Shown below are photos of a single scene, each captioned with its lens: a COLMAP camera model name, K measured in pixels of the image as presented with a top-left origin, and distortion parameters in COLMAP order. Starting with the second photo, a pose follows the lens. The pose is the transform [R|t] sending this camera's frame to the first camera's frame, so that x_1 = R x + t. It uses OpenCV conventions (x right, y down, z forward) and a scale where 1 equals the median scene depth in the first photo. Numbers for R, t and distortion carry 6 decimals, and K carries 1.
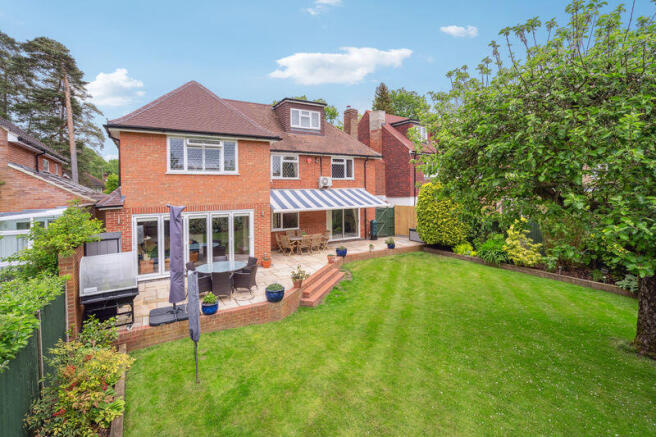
lens RADIAL K [[303.8, 0, 331.0], [0, 303.8, 218.3], [0, 0, 1]] dist [0.014178, 0.001591]
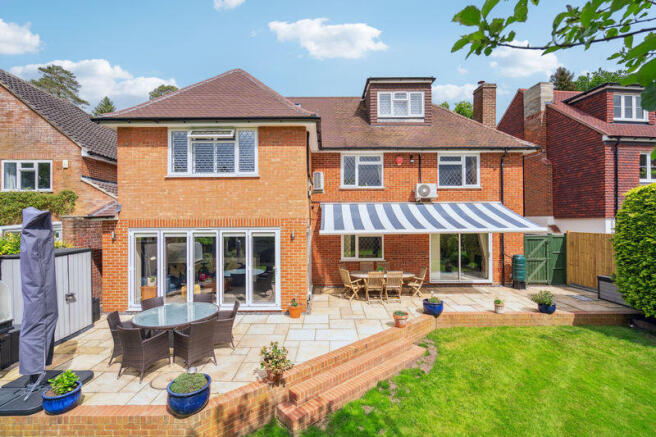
lens RADIAL K [[303.8, 0, 324.8], [0, 303.8, 219.5], [0, 0, 1]] dist [0.014178, 0.001591]
pose [[0.868364, 0.016540, -0.495651, 0.120205], [-0.052417, 0.996907, -0.058565, -0.008815], [0.493149, 0.076836, 0.866545, 0.326802]]
